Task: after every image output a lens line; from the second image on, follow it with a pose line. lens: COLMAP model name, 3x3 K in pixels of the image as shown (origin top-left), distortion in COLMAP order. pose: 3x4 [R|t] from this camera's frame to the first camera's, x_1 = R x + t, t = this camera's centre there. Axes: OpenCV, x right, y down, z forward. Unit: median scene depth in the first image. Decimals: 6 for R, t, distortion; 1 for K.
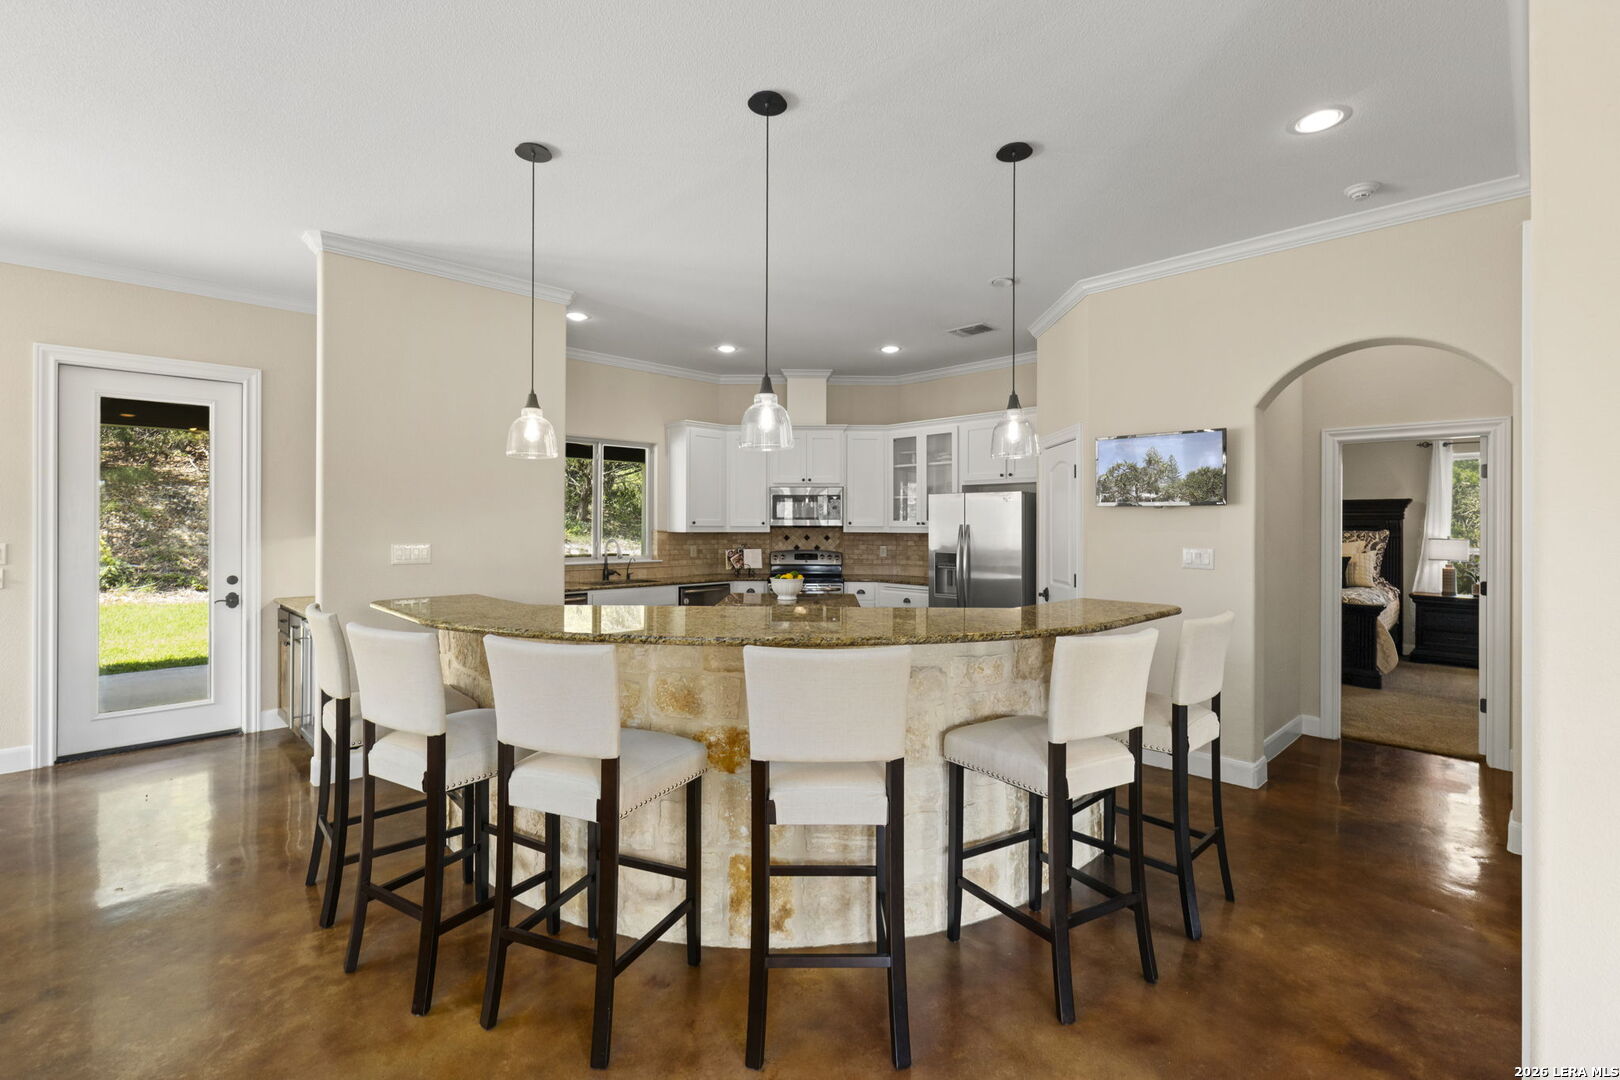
lens RADIAL K [[713.5, 0, 810.0], [0, 713.5, 540.0], [0, 0, 1]] dist [-0.000438, 0.000009]
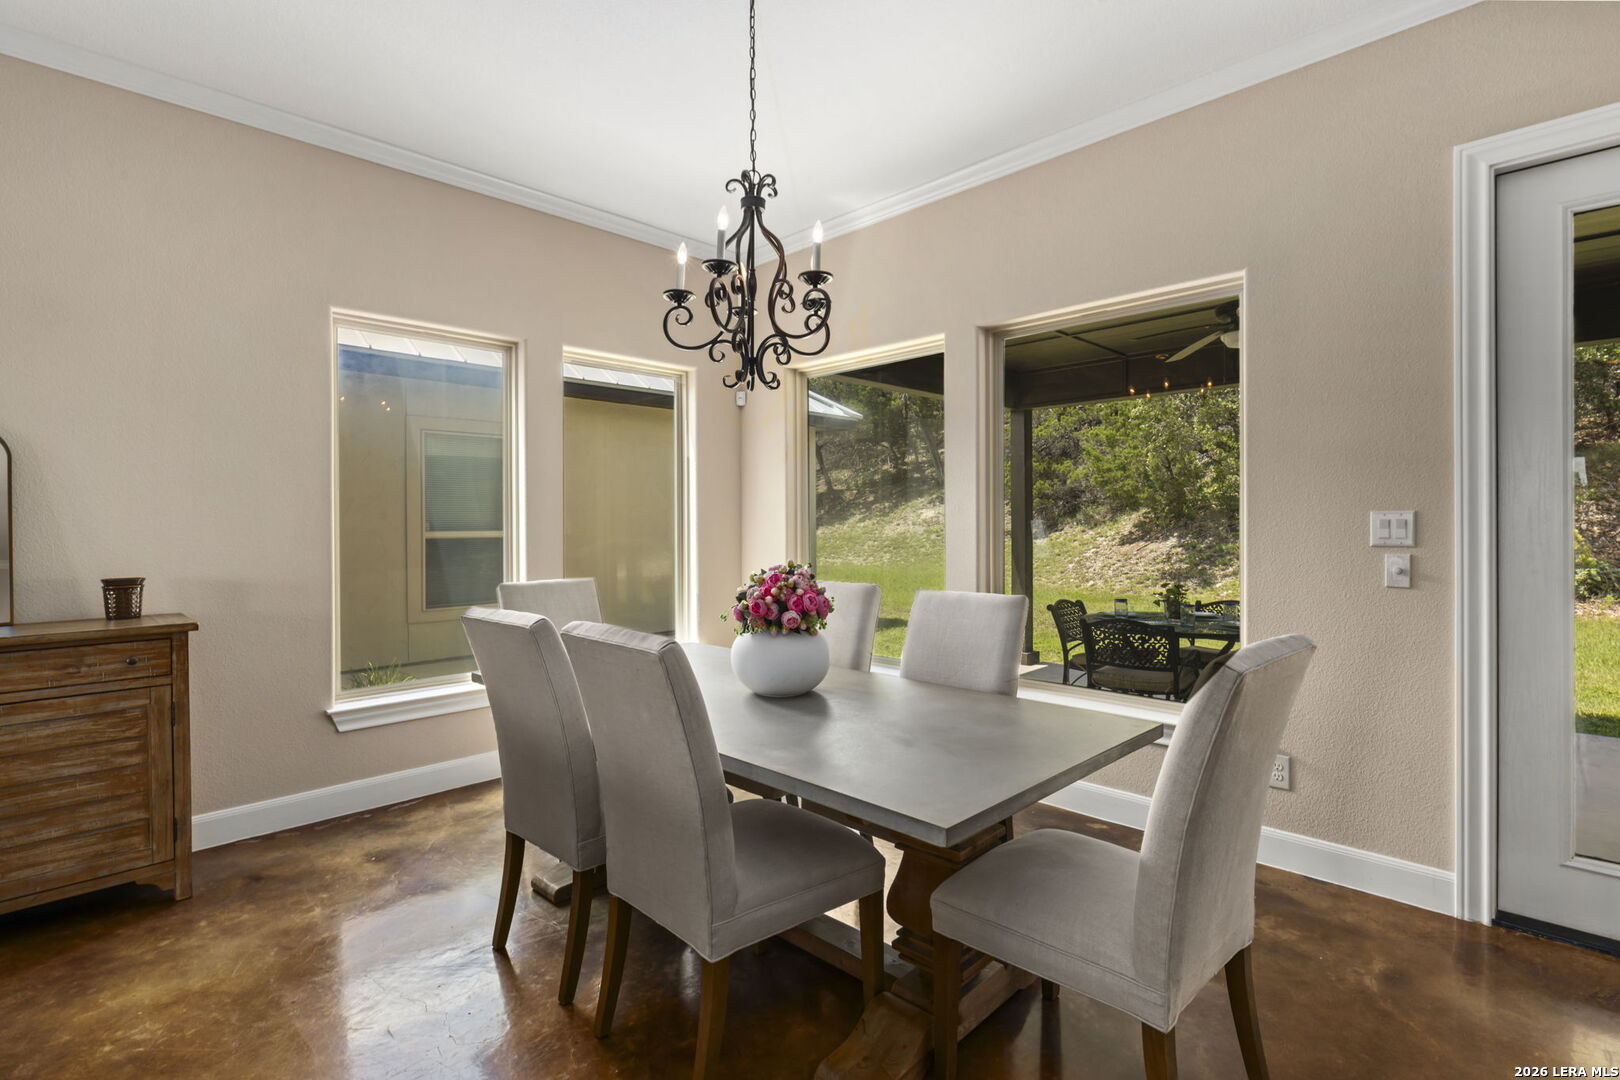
lens RADIAL K [[768.0, 0, 810.0], [0, 768.0, 540.0], [0, 0, 1]] dist [-0.001927, -0.000427]
pose [[0.001929, -0.006346, -0.999978, -0.292073], [0.000289, 0.999980, -0.006346, 0.018844], [0.999998, -0.000277, 0.001931, 0.293623]]
